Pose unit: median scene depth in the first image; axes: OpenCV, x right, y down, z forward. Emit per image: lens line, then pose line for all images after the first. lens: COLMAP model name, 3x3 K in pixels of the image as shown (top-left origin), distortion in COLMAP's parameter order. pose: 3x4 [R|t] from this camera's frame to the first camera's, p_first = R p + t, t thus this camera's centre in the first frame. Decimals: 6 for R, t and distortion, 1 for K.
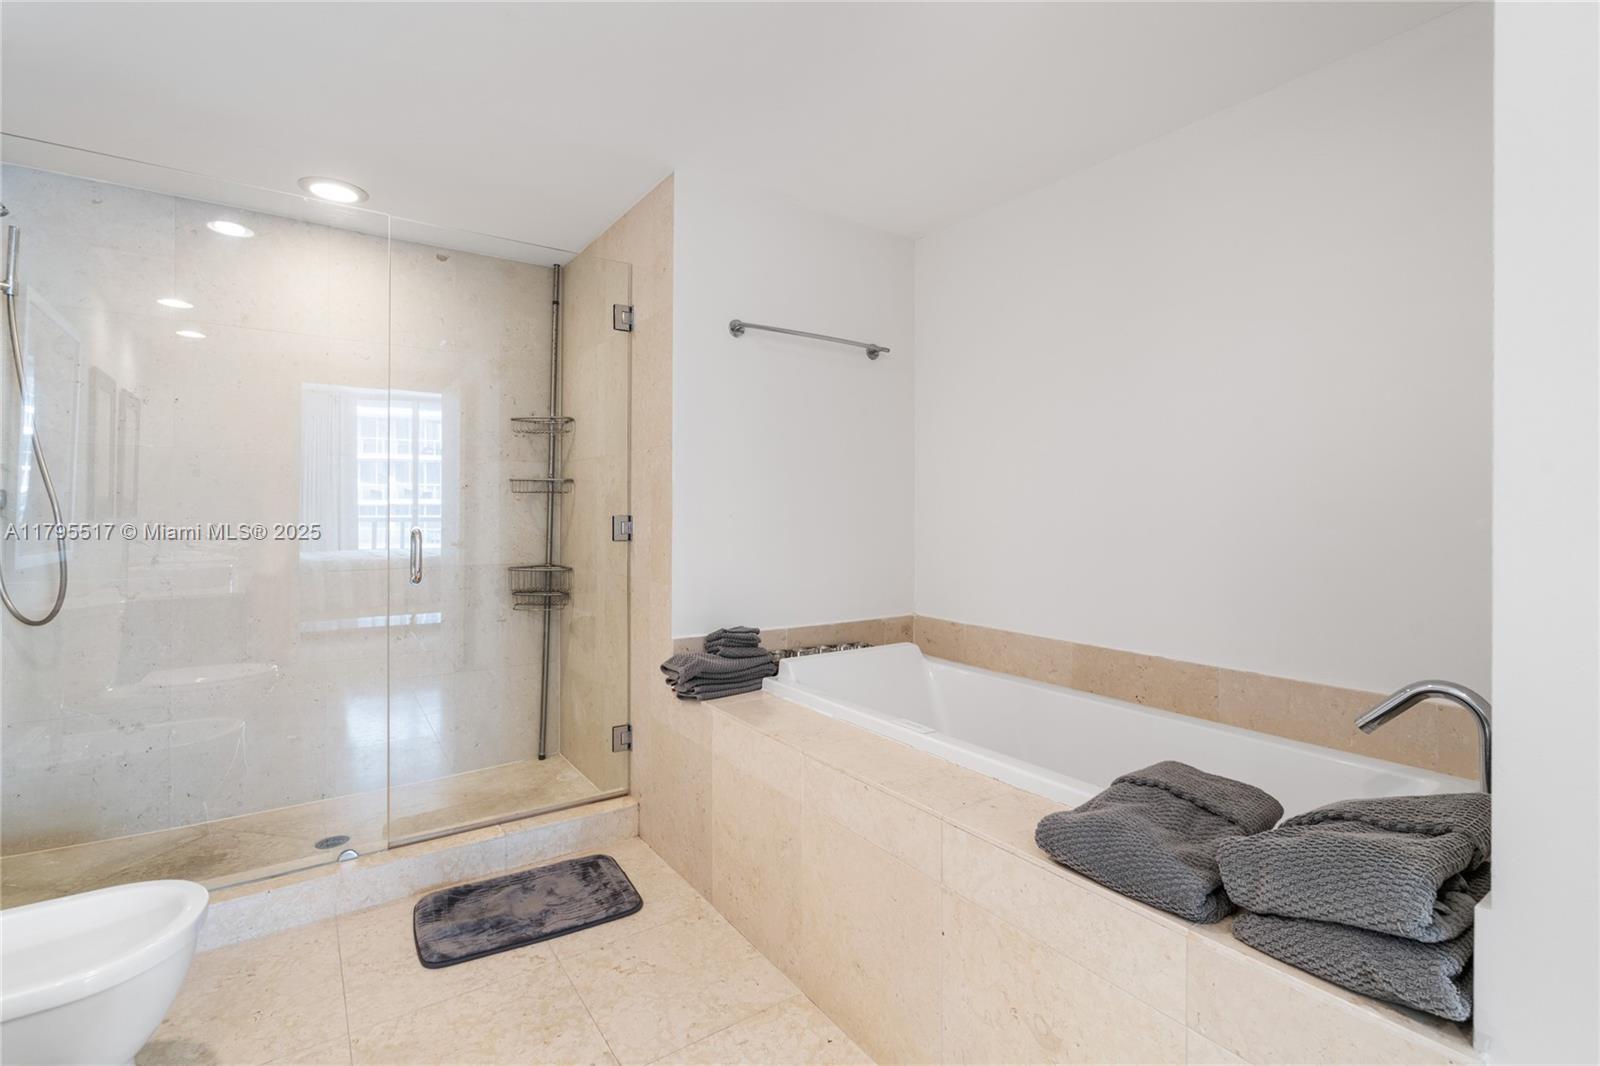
lens RADIAL K [[723.7, 0, 804.6], [0, 723.7, 518.7], [0, 0, 1]] dist [-0.006106, 0.003475]
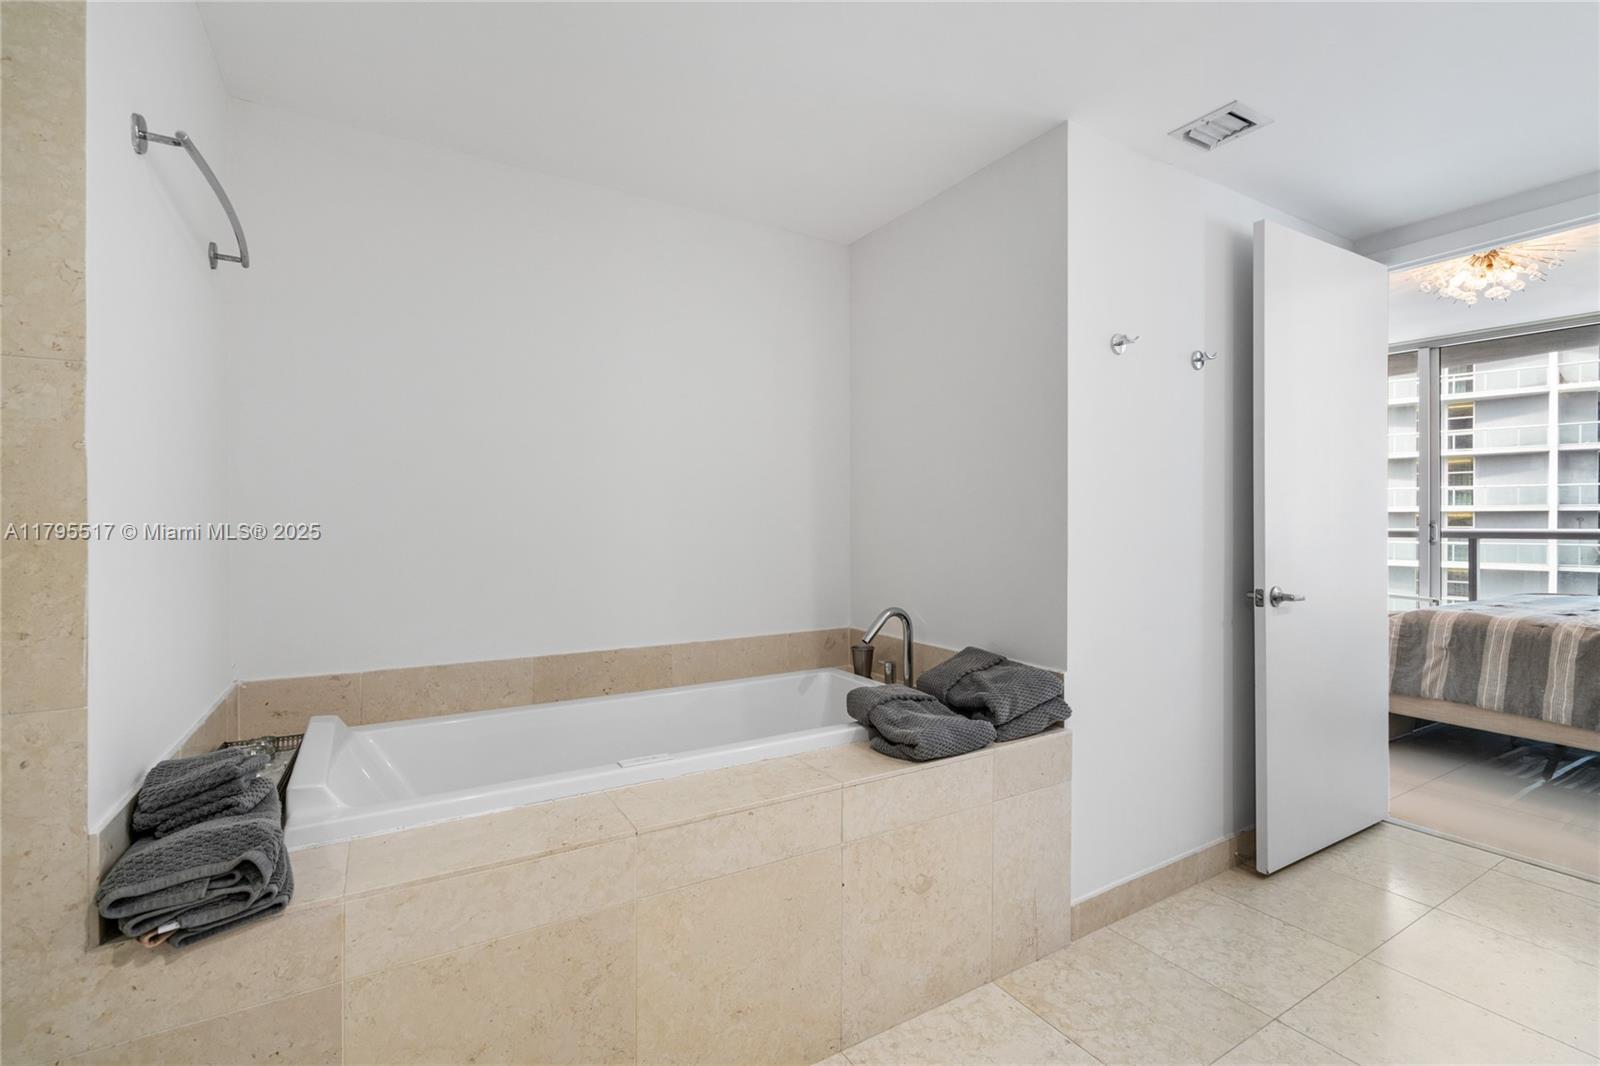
lens RADIAL K [[723.7, 0, 804.6], [0, 723.7, 518.7], [0, 0, 1]] dist [-0.006106, 0.003475]
pose [[0.070382, 0.000326, 0.997520, -0.484644], [0.009046, 0.999959, -0.000965, -0.008318], [-0.997479, 0.009091, 0.070376, 0.483367]]
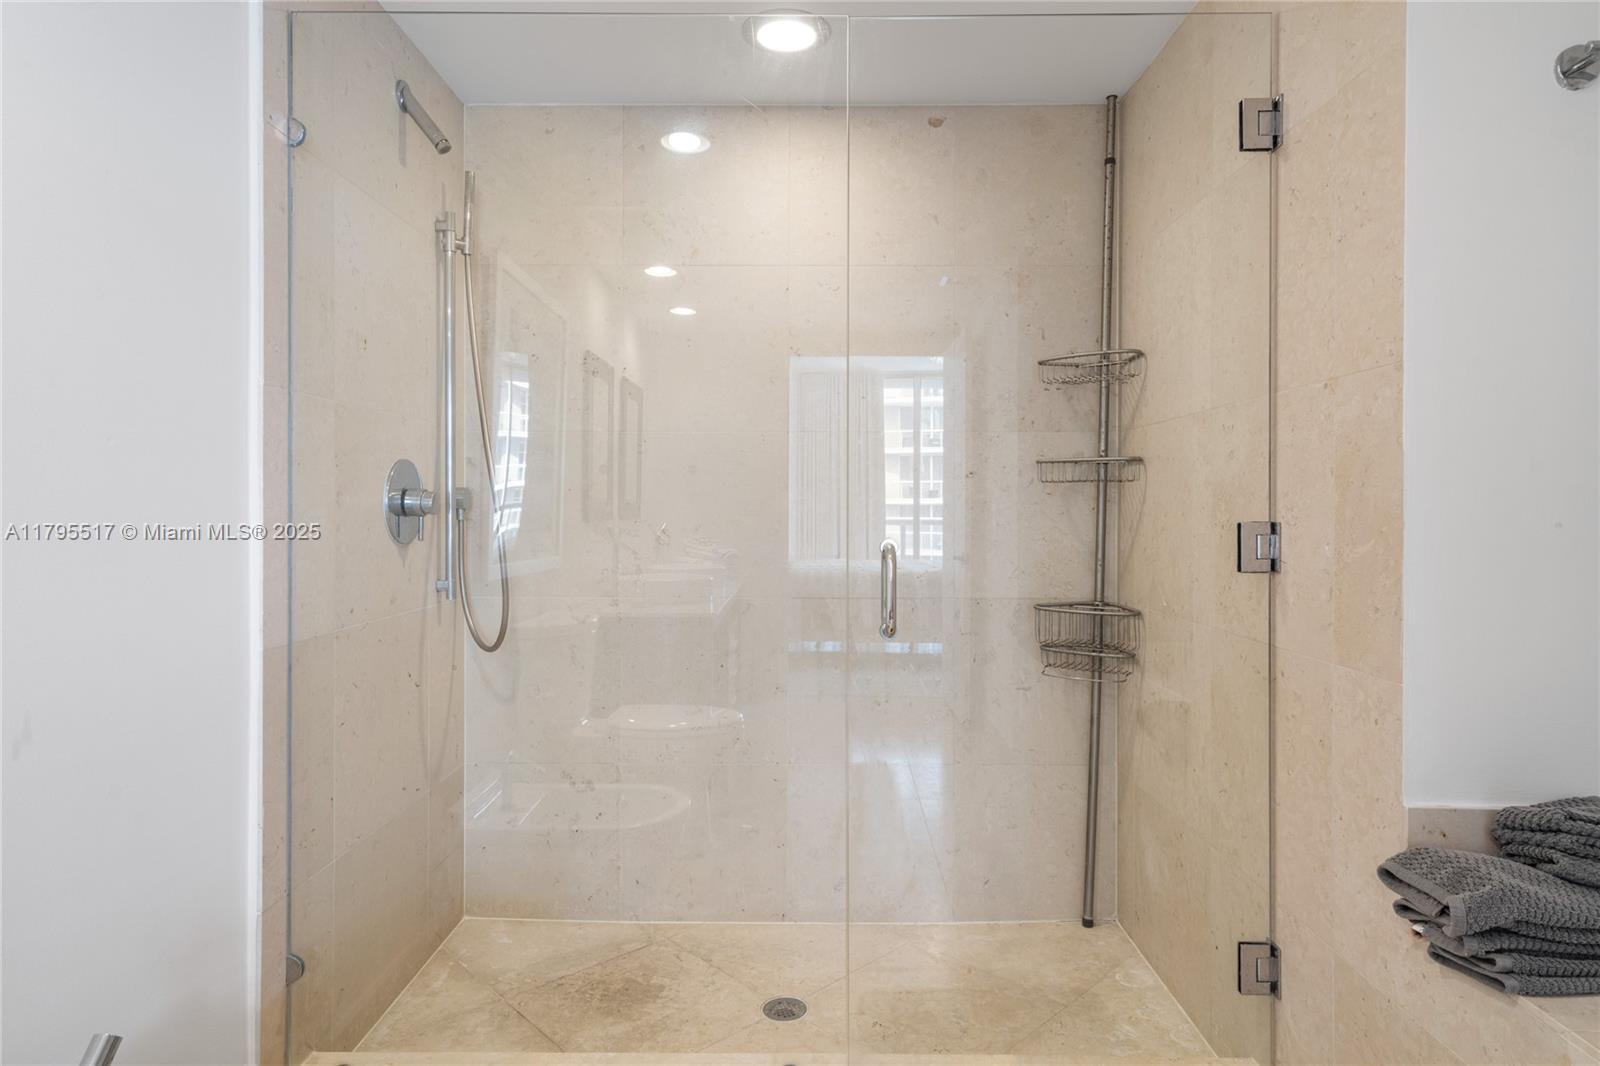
lens RADIAL K [[924.9, 0, 792.2], [0, 924.9, 492.4], [0, 0, 1]] dist [0.002025, 0.001591]
pose [[0.806451, -0.013341, -0.591150, -0.125997], [-0.005227, 0.999546, -0.029688, -0.003809], [0.591278, 0.027032, 0.806015, 0.278226]]
